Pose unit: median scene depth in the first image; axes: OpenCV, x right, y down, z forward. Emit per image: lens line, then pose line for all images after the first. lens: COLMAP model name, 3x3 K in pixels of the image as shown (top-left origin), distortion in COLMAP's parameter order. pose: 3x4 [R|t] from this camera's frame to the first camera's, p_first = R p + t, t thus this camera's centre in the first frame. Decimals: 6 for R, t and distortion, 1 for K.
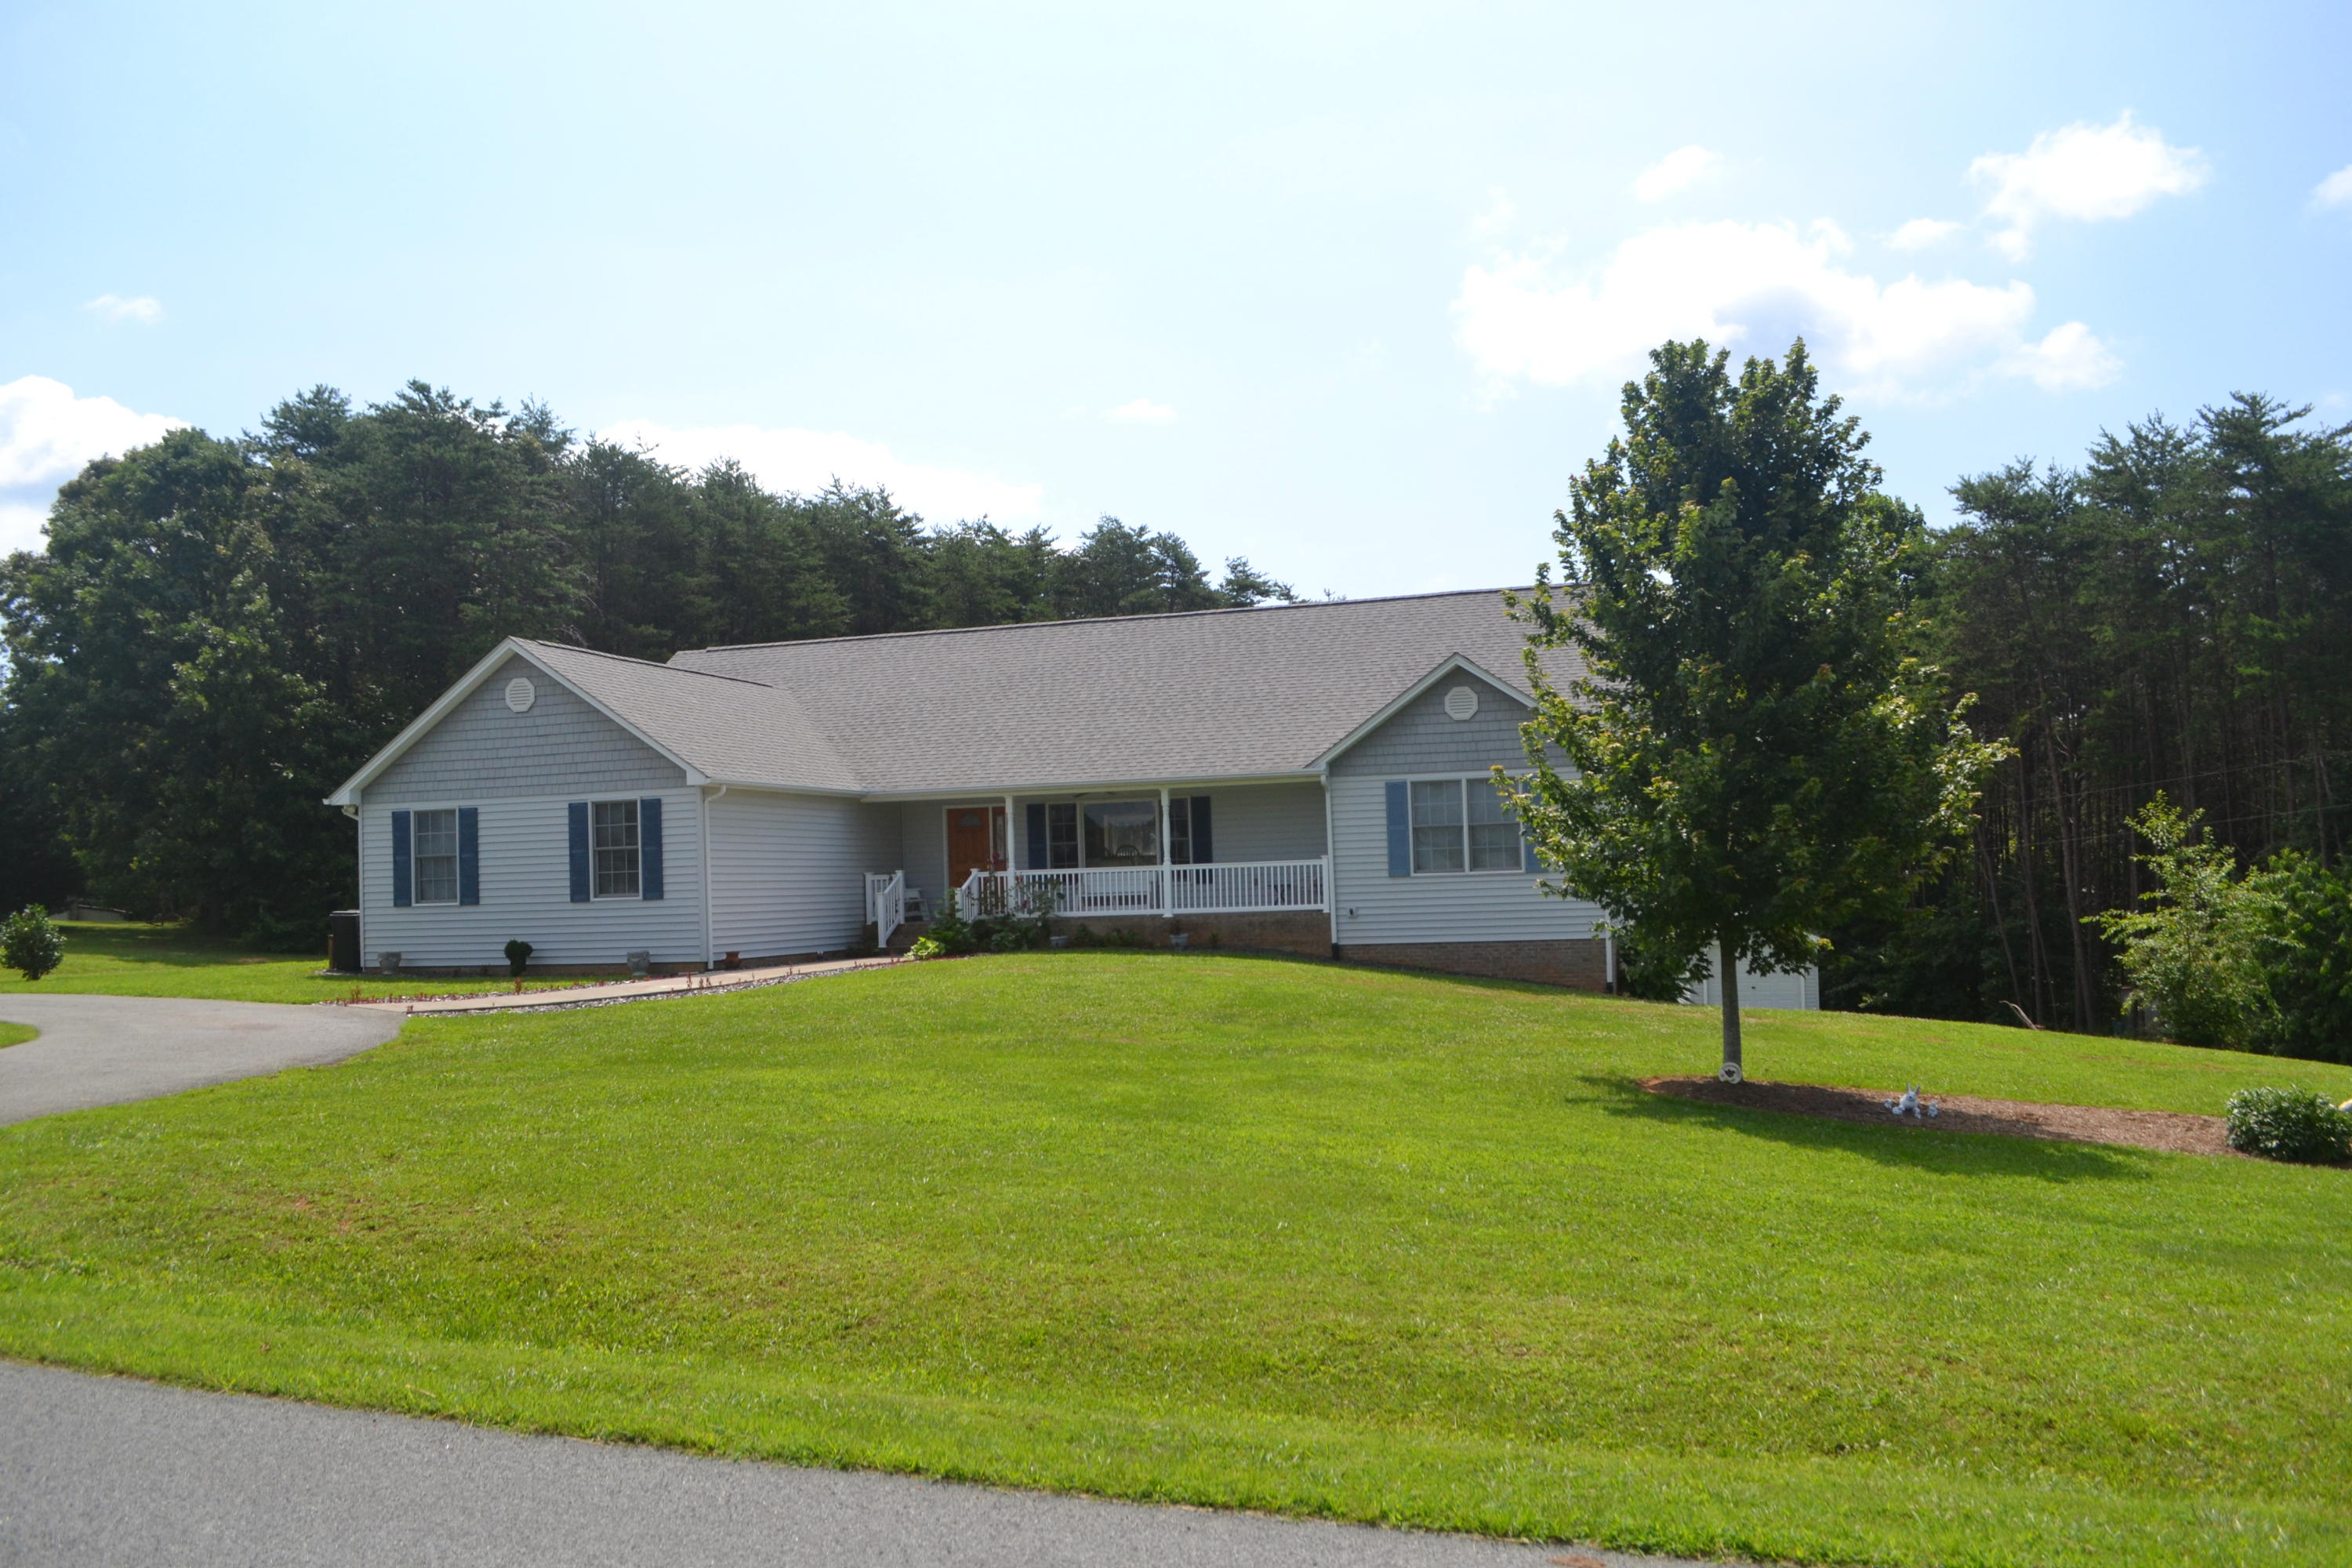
lens RADIAL K [[1904.6, 0, 1174.6], [0, 1904.6, 788.0], [0, 0, 1]] dist [-0.083436, -0.001661]
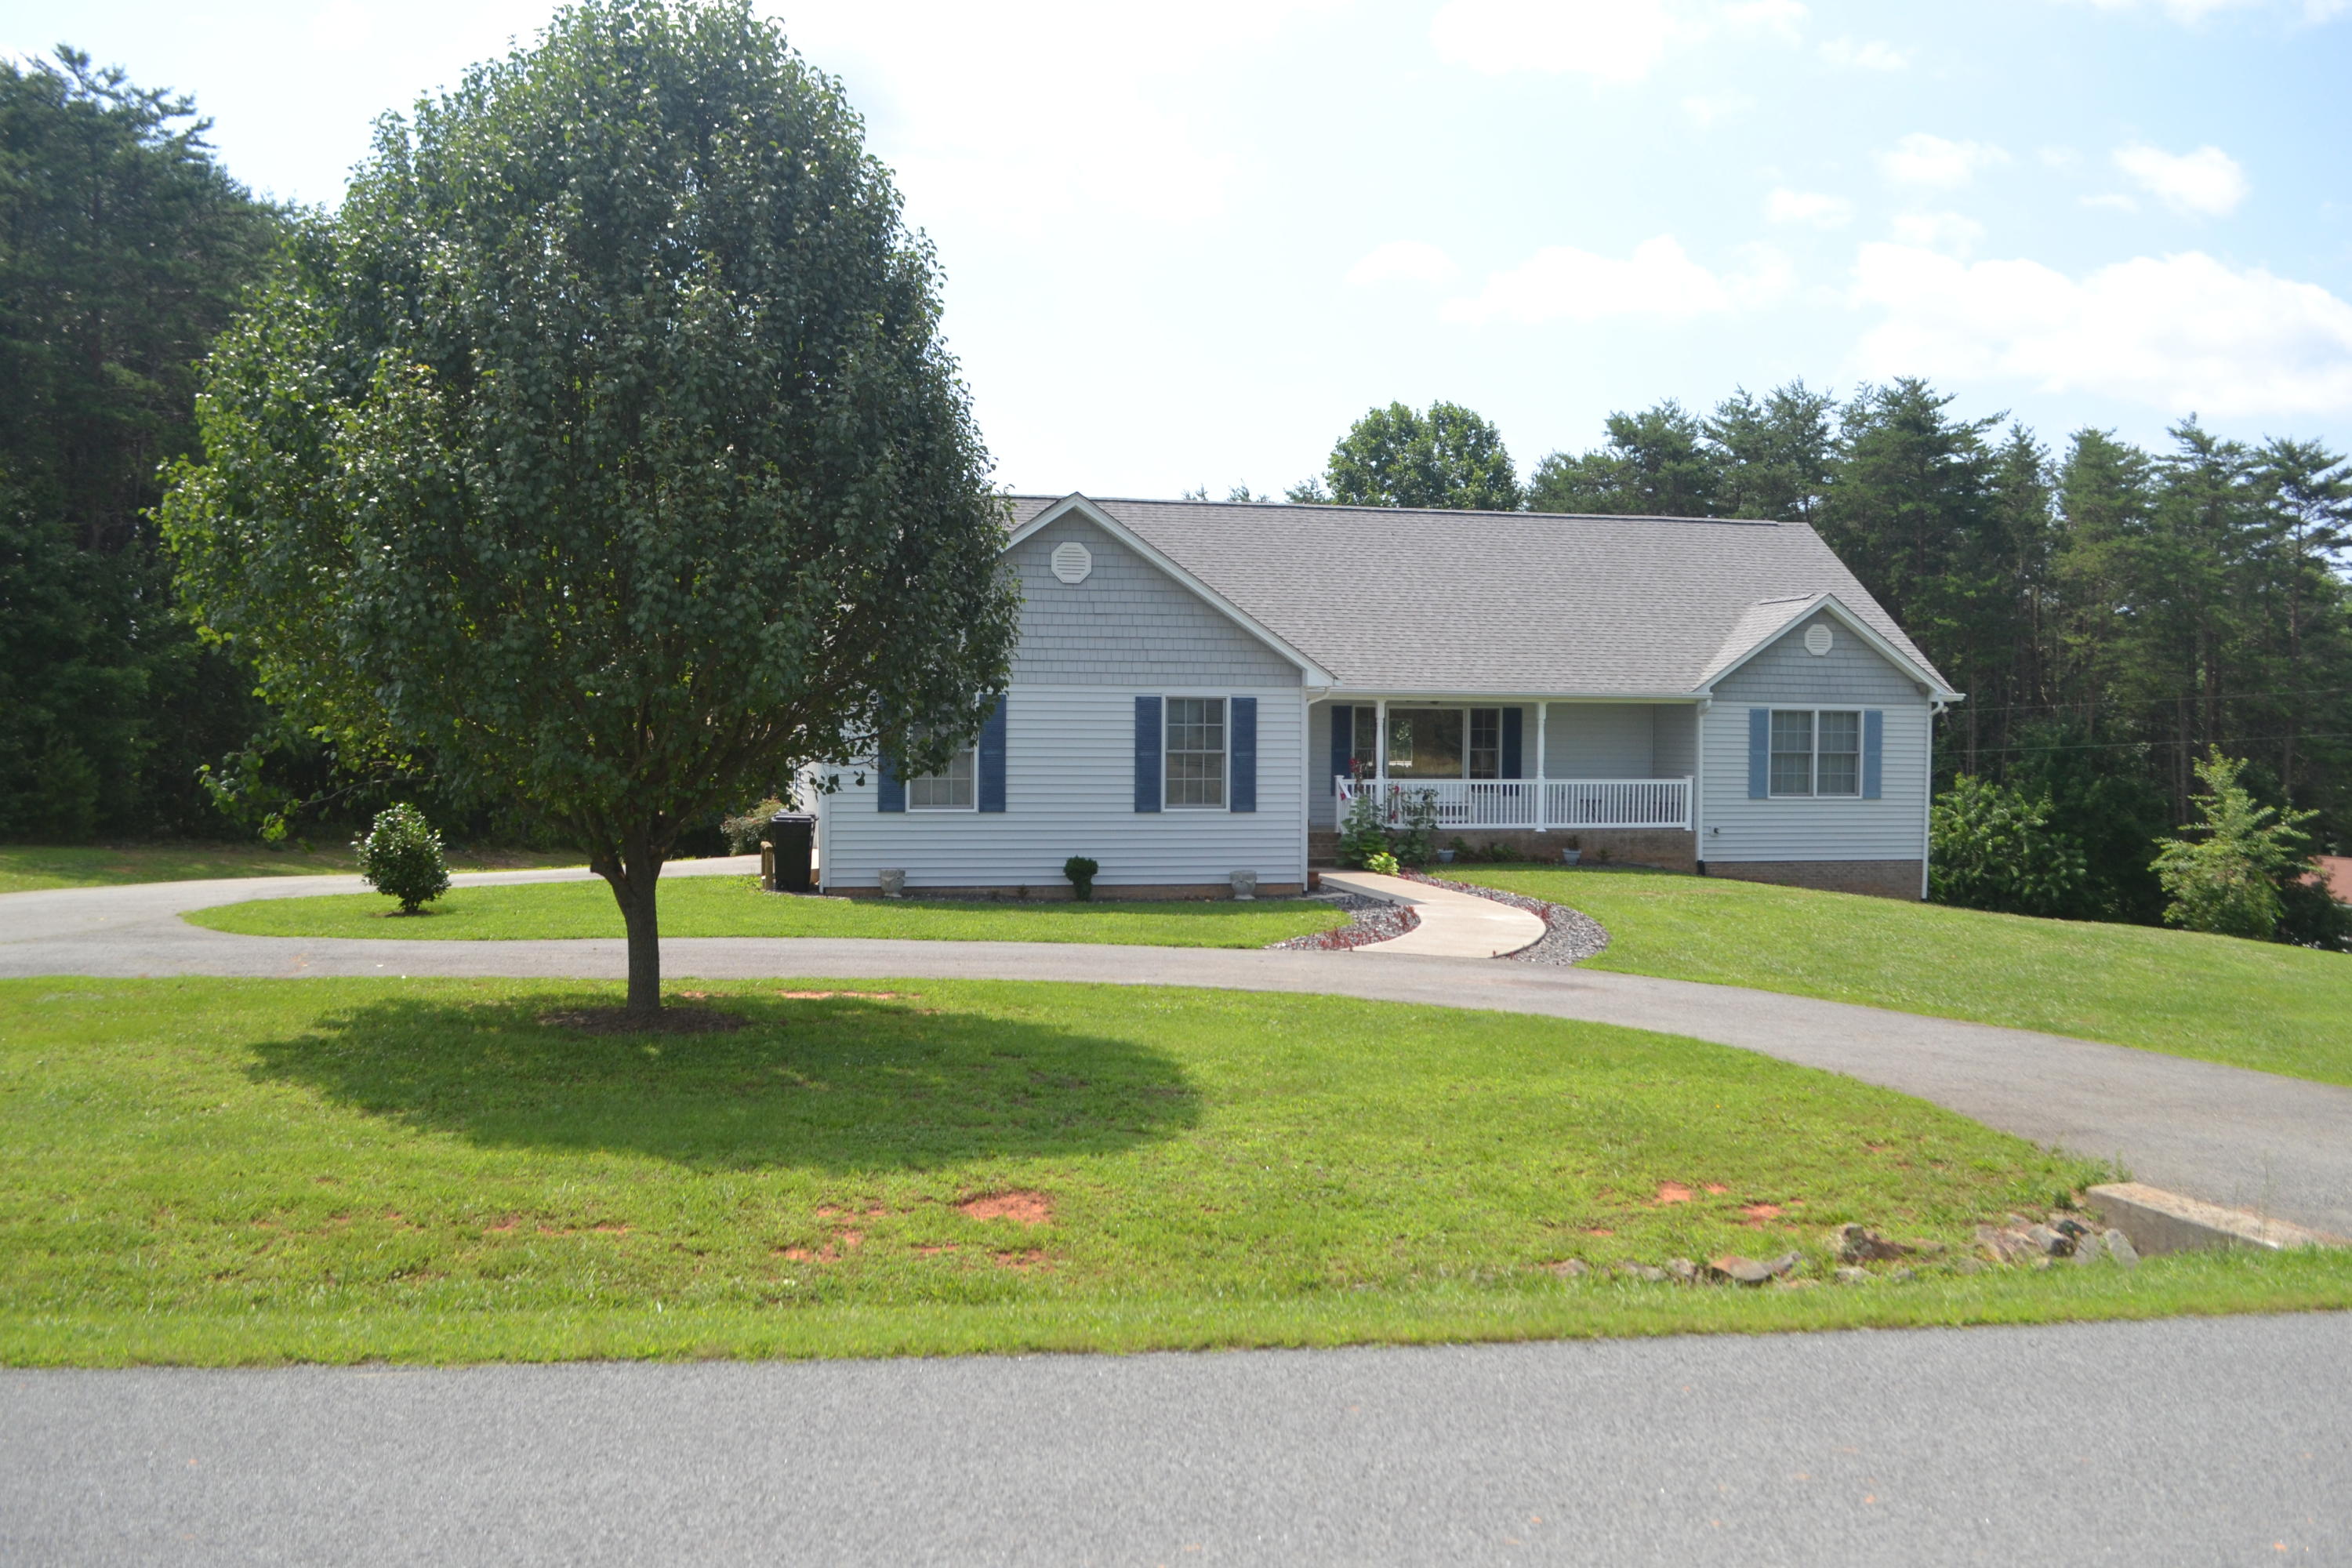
lens RADIAL K [[1965.0, 0, 1175.5], [0, 1965.0, 782.2], [0, 0, 1]] dist [-0.001872, -0.002382]
pose [[0.864211, 0.024851, 0.502516, -0.724038], [-0.058088, 0.997029, 0.050592, 0.000716], [-0.499765, -0.072912, 0.863087, 0.214196]]
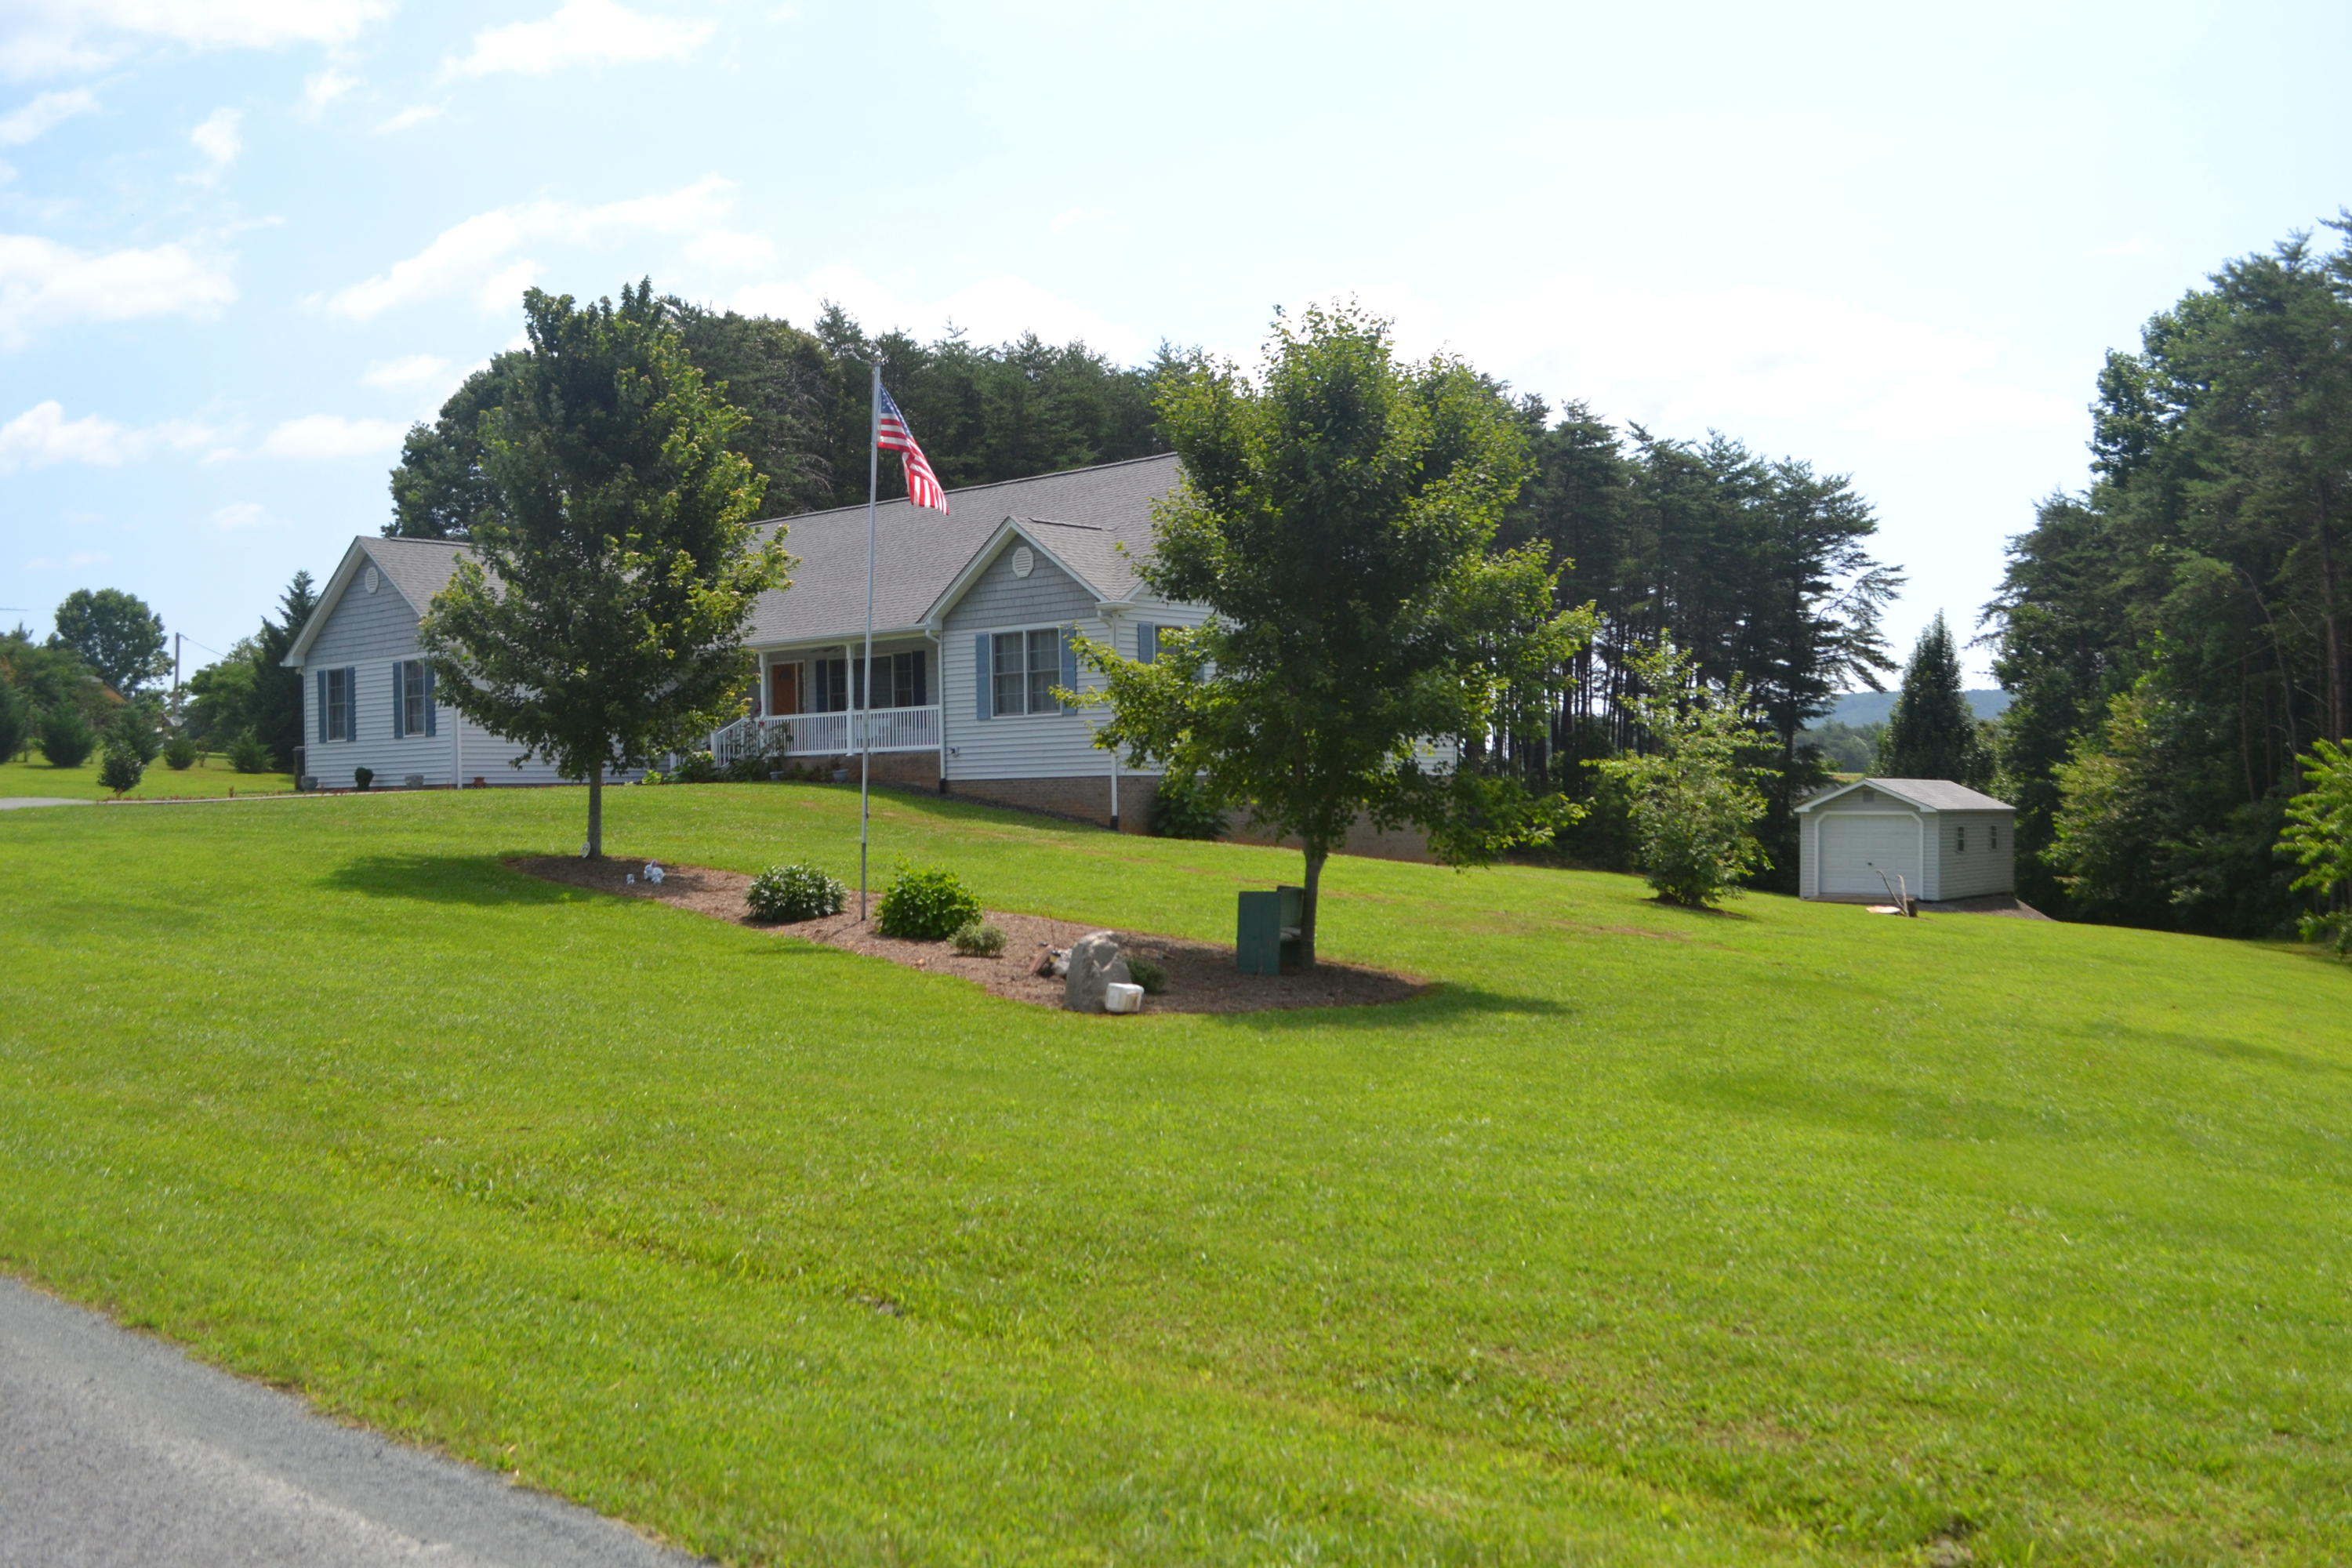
lens RADIAL K [[2184.3, 0, 1176.6], [0, 2184.3, 793.1], [0, 0, 1]] dist [-0.078880, -0.005132]
pose [[0.901236, 0.015234, -0.433061, 0.782026], [0.011014, 0.998254, 0.058035, 0.016510], [0.433189, -0.057073, 0.899494, -0.106919]]
